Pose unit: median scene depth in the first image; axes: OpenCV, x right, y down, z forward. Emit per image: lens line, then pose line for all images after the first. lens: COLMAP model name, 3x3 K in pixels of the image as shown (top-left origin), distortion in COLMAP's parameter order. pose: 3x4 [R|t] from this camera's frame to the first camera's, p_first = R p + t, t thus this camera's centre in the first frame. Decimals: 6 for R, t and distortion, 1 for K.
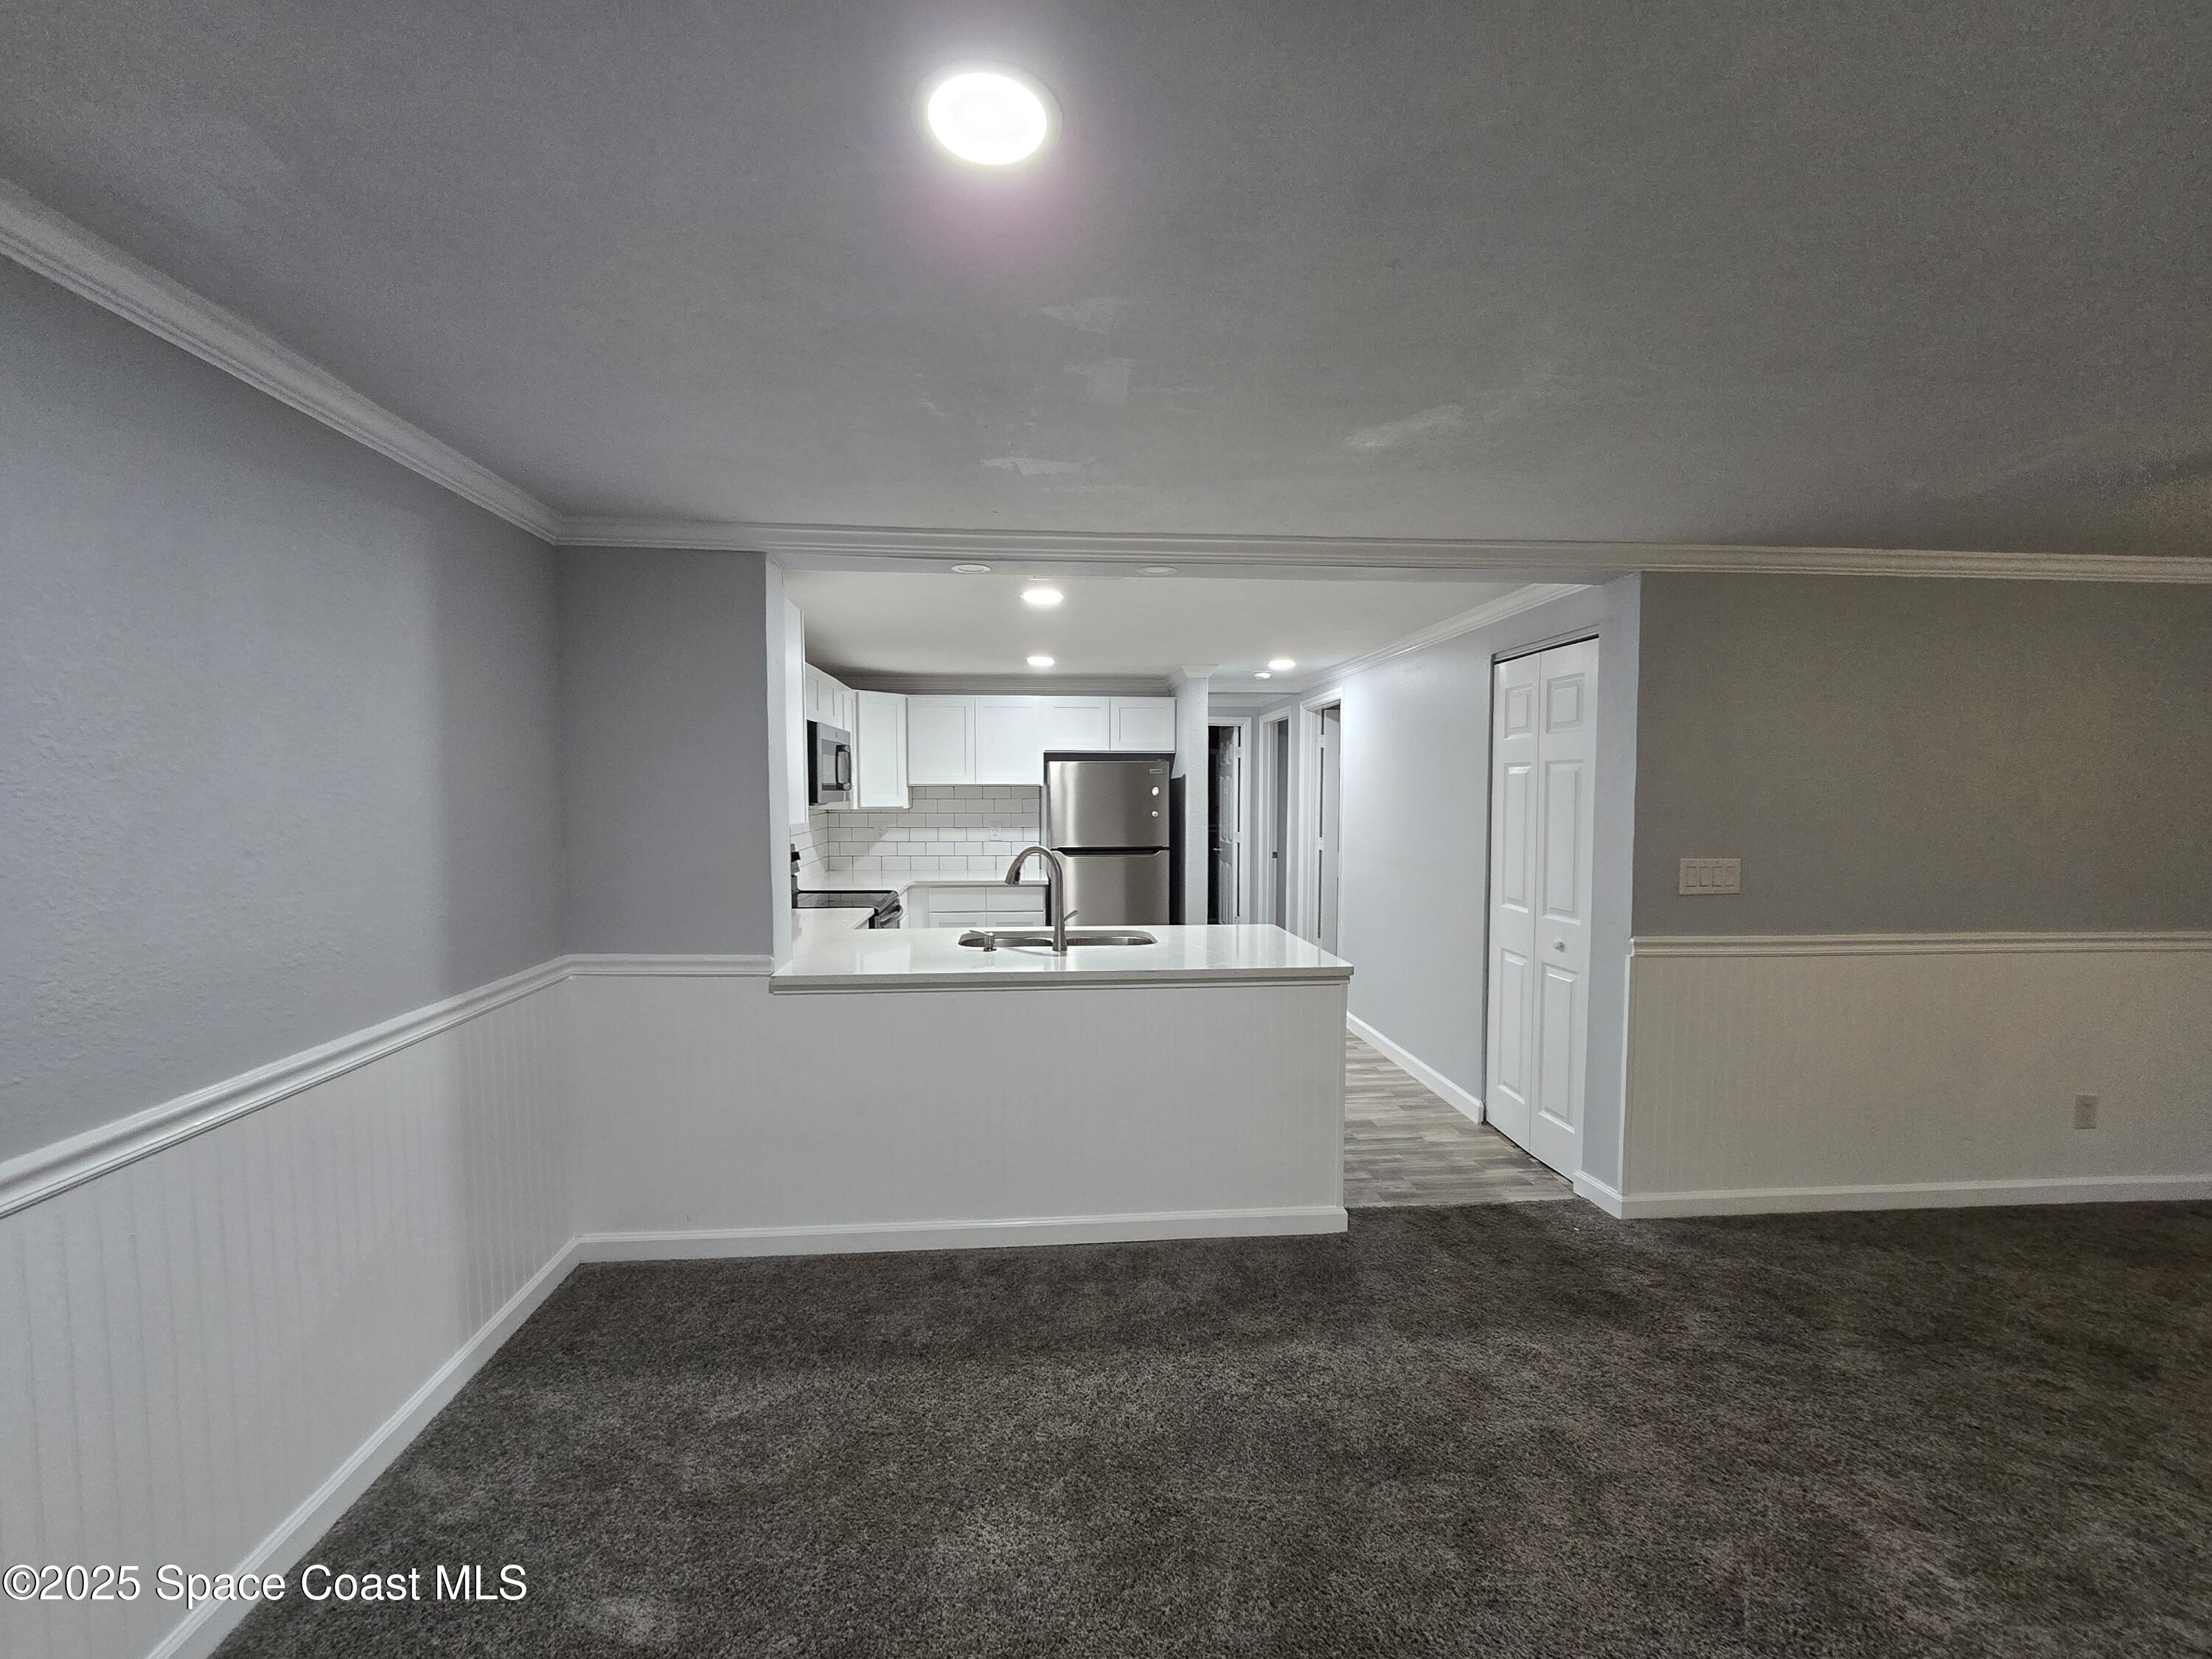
lens RADIAL K [[911.1, 0, 1100.9], [0, 911.1, 837.6], [0, 0, 1]] dist [-0.016355, 0.007531]
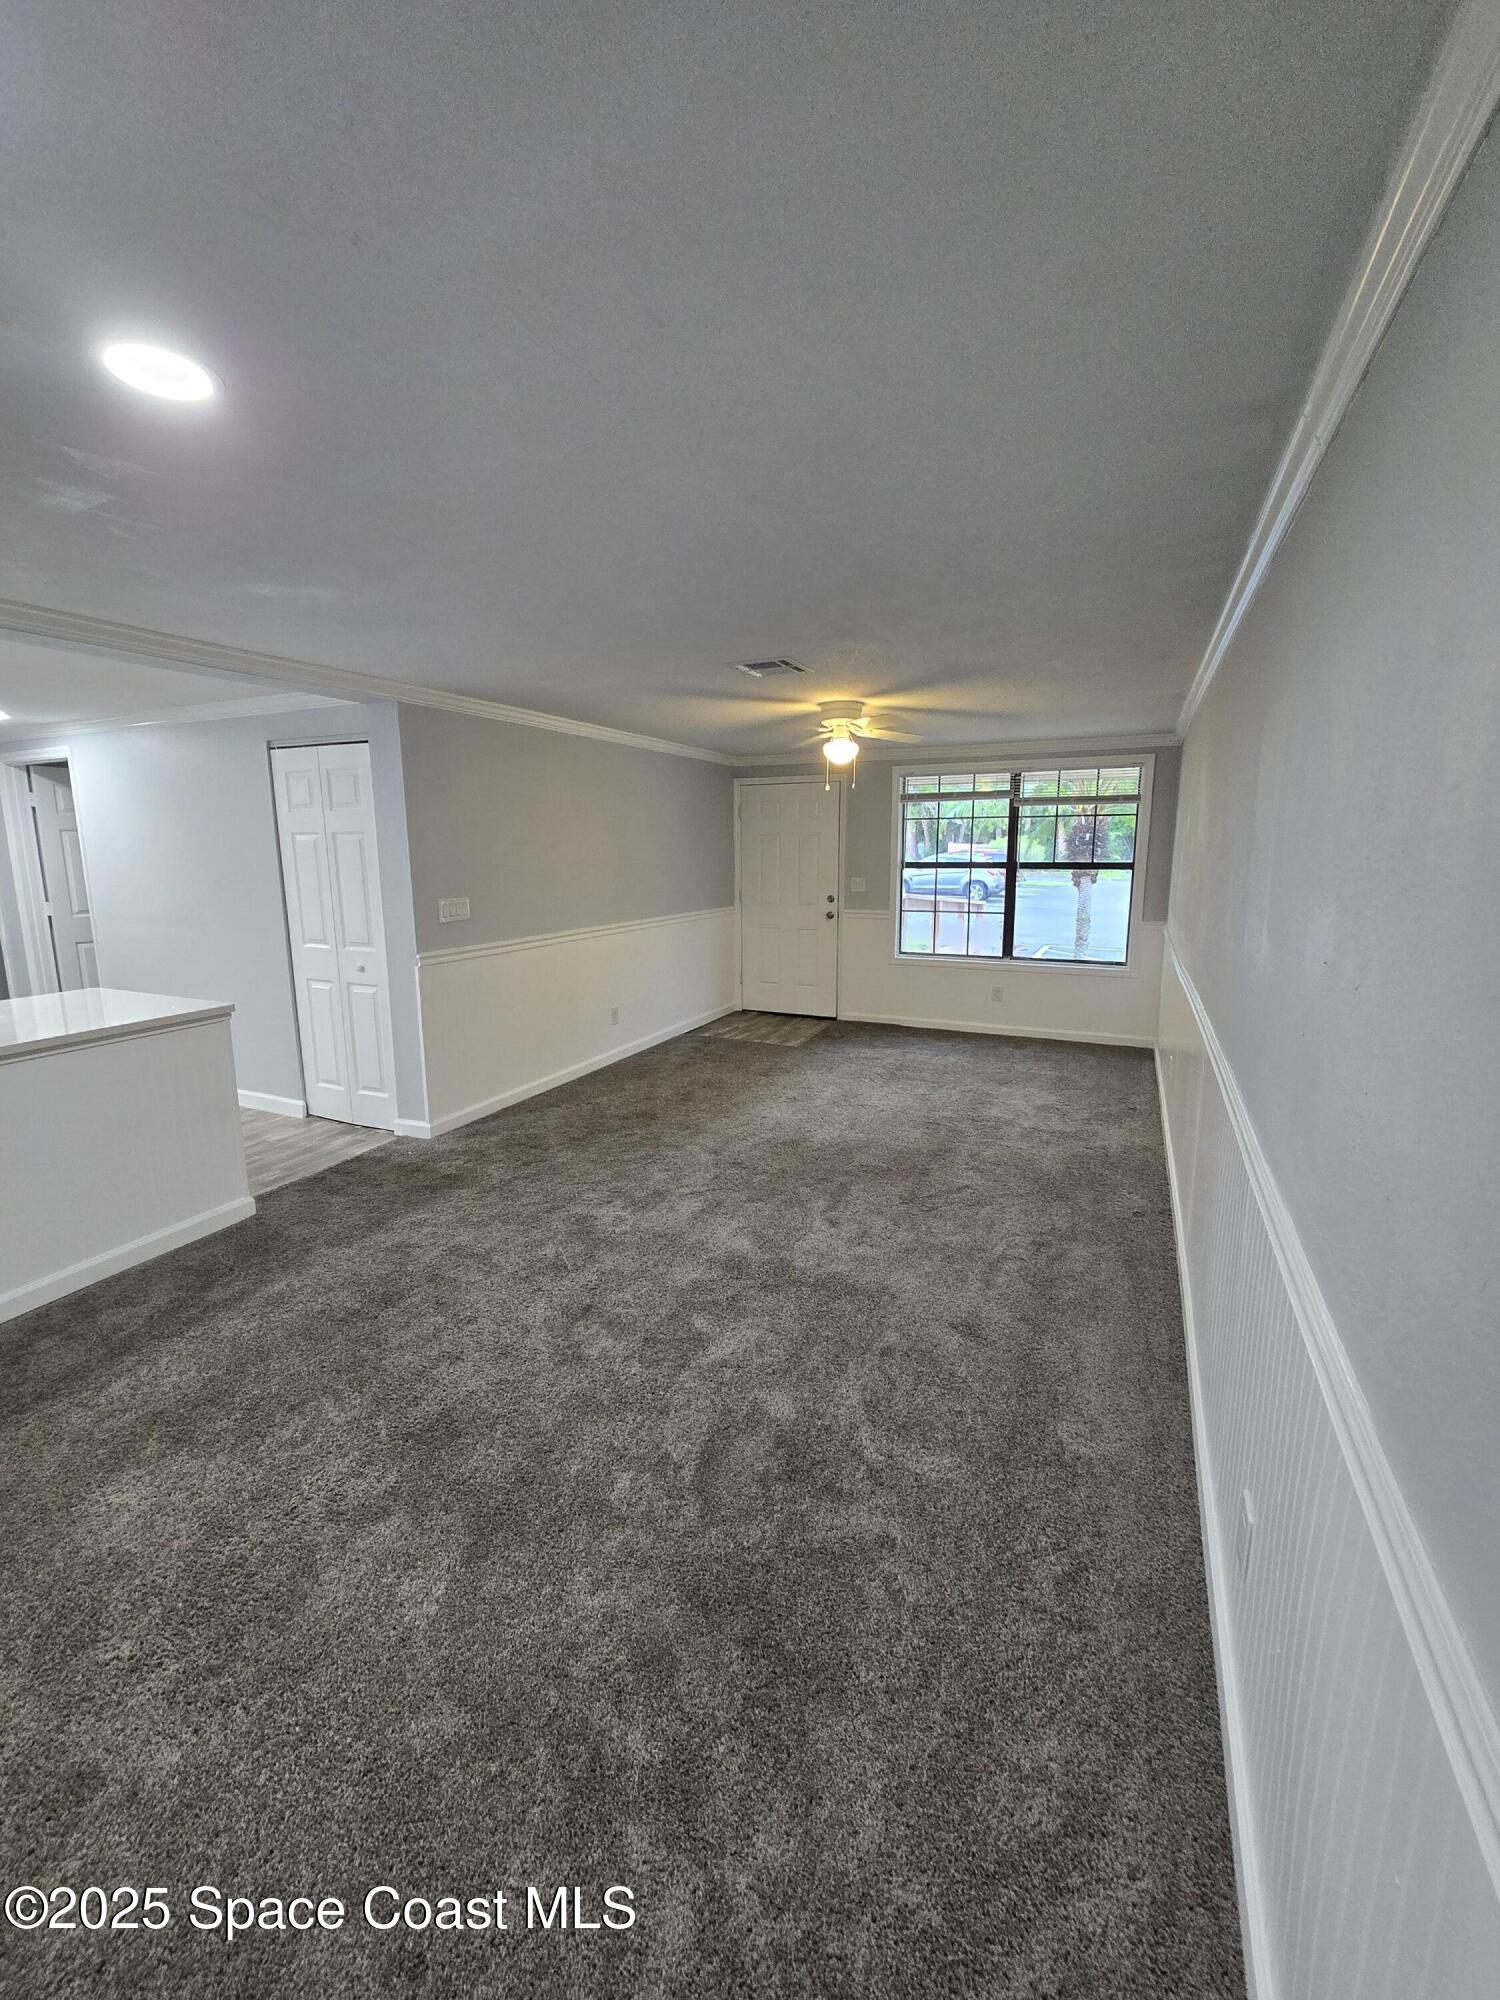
lens RADIAL K [[823.8, 0, 743.2], [0, 823.8, 992.4], [0, 0, 1]] dist [-0.016355, 0.007531]
pose [[0.492838, -0.157447, 0.855758, -0.349167], [0.047176, 0.986881, 0.154403, -0.012905], [-0.868842, -0.035725, 0.493800, -0.149574]]
